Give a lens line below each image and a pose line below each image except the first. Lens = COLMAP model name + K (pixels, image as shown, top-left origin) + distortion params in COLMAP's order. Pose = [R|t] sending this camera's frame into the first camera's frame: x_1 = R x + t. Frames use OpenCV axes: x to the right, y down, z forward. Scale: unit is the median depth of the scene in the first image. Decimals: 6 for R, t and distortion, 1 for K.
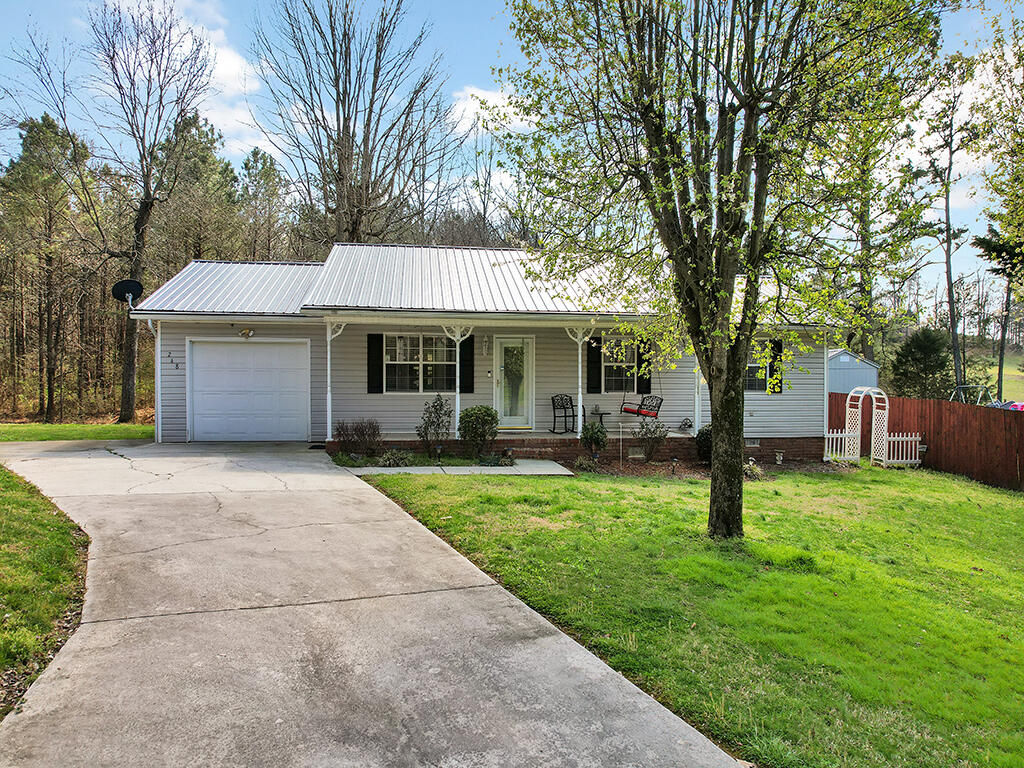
lens RADIAL K [[646.6, 0, 540.9], [0, 646.6, 384.4], [0, 0, 1]] dist [-0.049460, 0.000362]
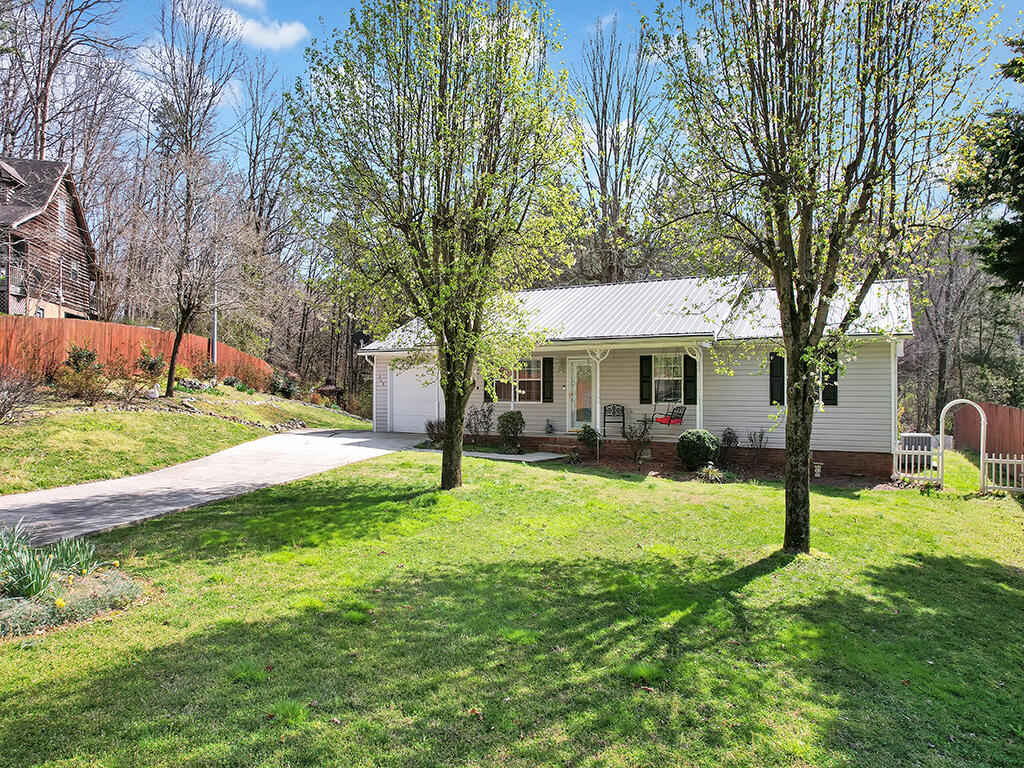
lens RADIAL K [[646.6, 0, 540.9], [0, 646.6, 384.4], [0, 0, 1]] dist [-0.049460, 0.000362]
pose [[0.791592, -0.010688, -0.610956, 0.616221], [-0.008126, 0.999574, -0.028015, 0.012469], [0.610995, 0.027141, 0.791169, -0.040833]]
